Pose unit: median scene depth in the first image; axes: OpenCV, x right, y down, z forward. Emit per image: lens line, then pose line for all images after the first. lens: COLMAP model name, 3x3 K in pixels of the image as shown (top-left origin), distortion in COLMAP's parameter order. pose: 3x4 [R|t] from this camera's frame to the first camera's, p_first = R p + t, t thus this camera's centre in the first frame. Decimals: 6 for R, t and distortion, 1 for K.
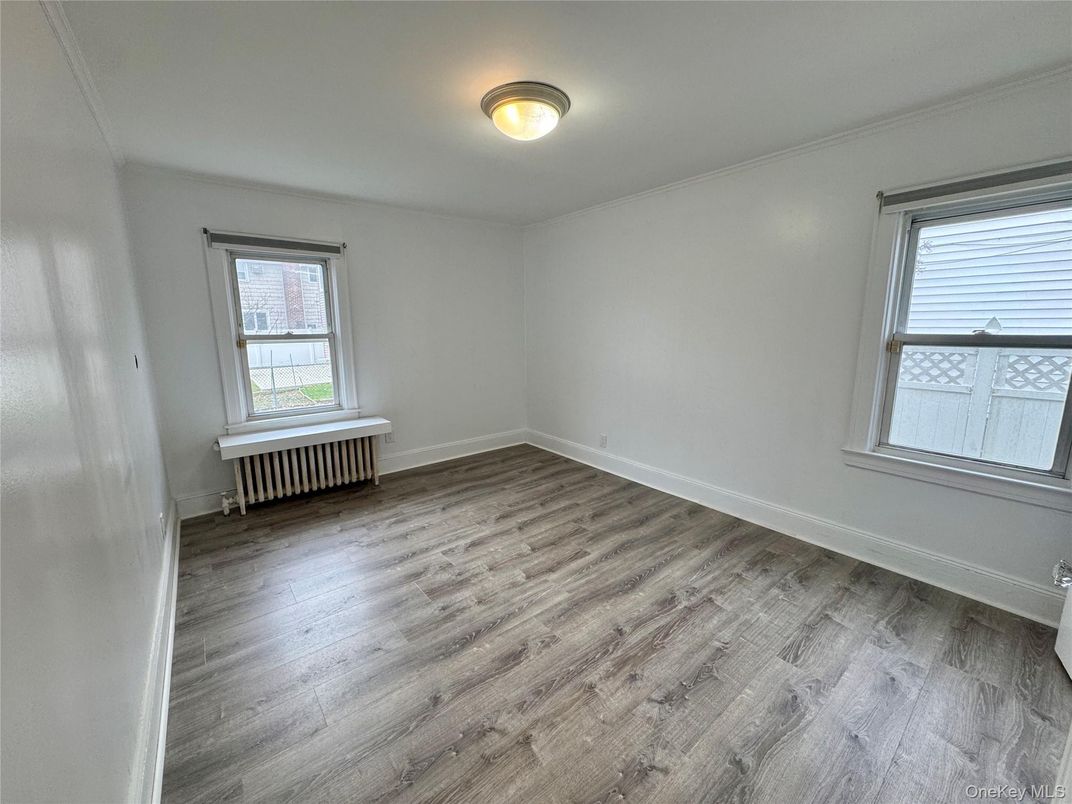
lens RADIAL K [[428.8, 0, 535.4], [0, 428.8, 397.0], [0, 0, 1]] dist [-0.003448, -0.000246]
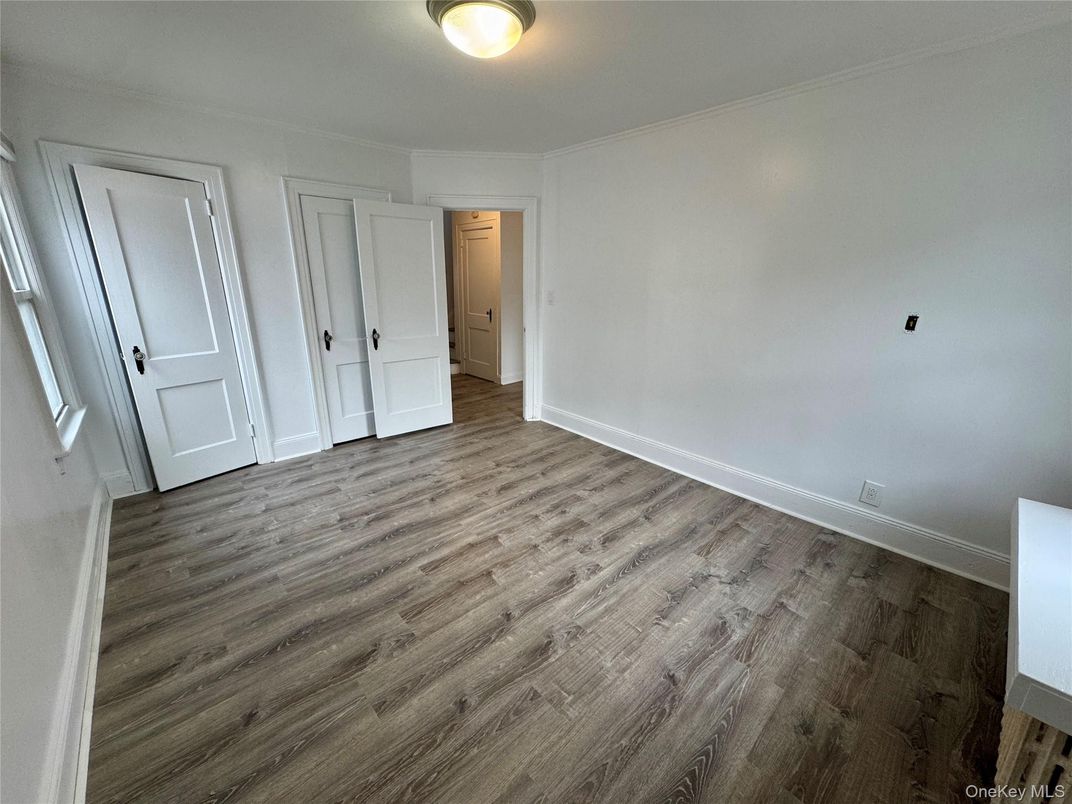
lens RADIAL K [[428.8, 0, 536.5], [0, 428.8, 404.6], [0, 0, 1]] dist [-0.003448, -0.000246]
pose [[-0.997804, 0.017898, -0.063778, -0.052692], [-0.011812, 0.899300, 0.437172, -0.297166], [0.065181, 0.436966, -0.897113, 1.737143]]
